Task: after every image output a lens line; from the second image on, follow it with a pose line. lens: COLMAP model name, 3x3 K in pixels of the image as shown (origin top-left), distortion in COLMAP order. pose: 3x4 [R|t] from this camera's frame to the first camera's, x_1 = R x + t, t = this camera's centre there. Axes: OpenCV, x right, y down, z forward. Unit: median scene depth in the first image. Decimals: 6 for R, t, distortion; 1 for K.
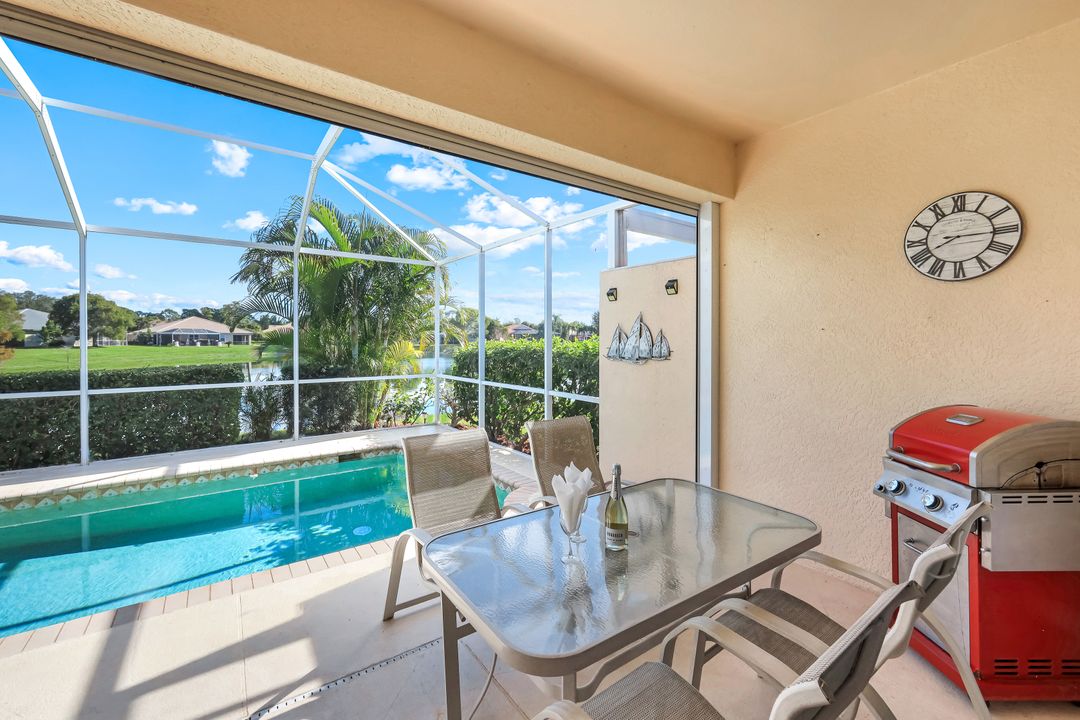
lens RADIAL K [[456.3, 0, 533.1], [0, 456.3, 347.7], [0, 0, 1]] dist [-0.005050, -0.000134]
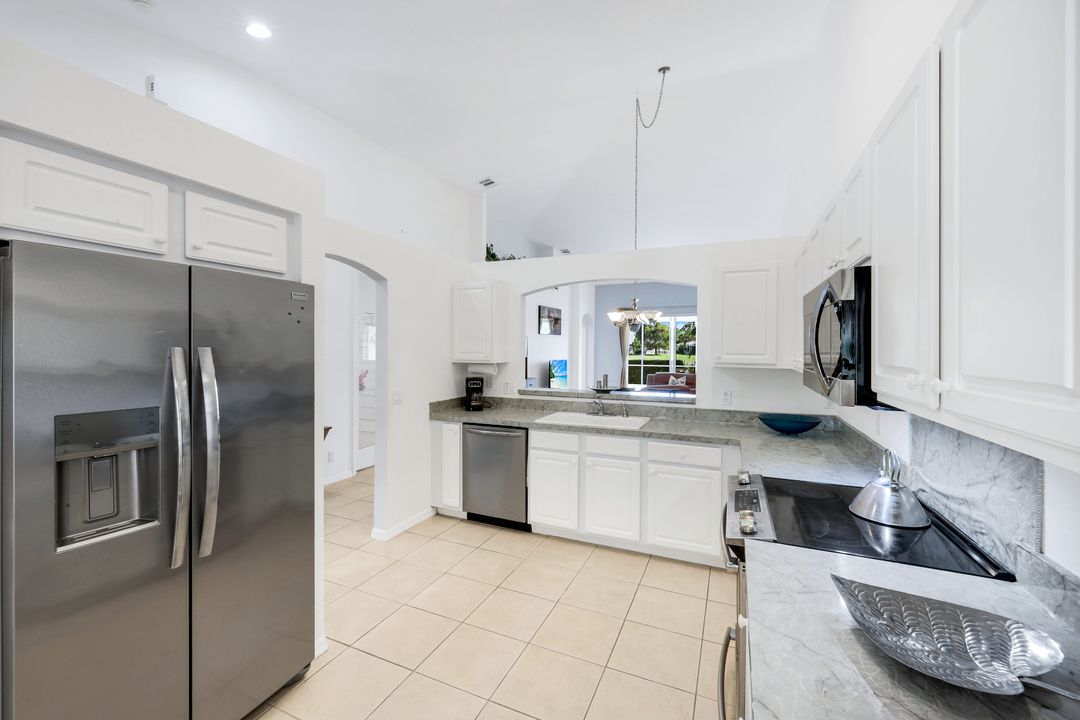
lens RADIAL K [[451.0, 0, 536.5], [0, 451.0, 353.6], [0, 0, 1]] dist [0.003831, -0.000424]
pose [[0.510522, 0.009803, -0.859809, 1.163793], [-0.016560, 0.999862, 0.001566, 0.003967], [0.859705, 0.013439, 0.510614, -1.113535]]
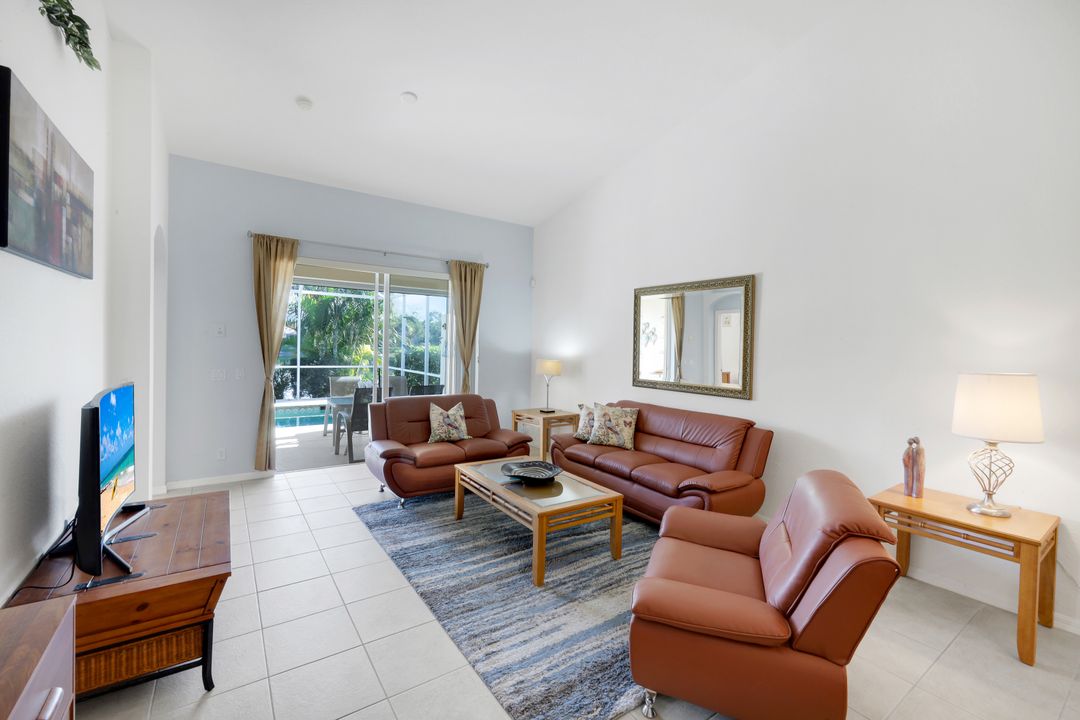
lens RADIAL K [[451.0, 0, 535.5], [0, 451.0, 352.5], [0, 0, 1]] dist [0.003831, -0.000424]
pose [[0.999778, 0.021004, 0.001634, 0.354342], [-0.021011, 0.999770, 0.004237, -0.007473], [-0.001544, -0.004270, 0.999990, -0.674606]]
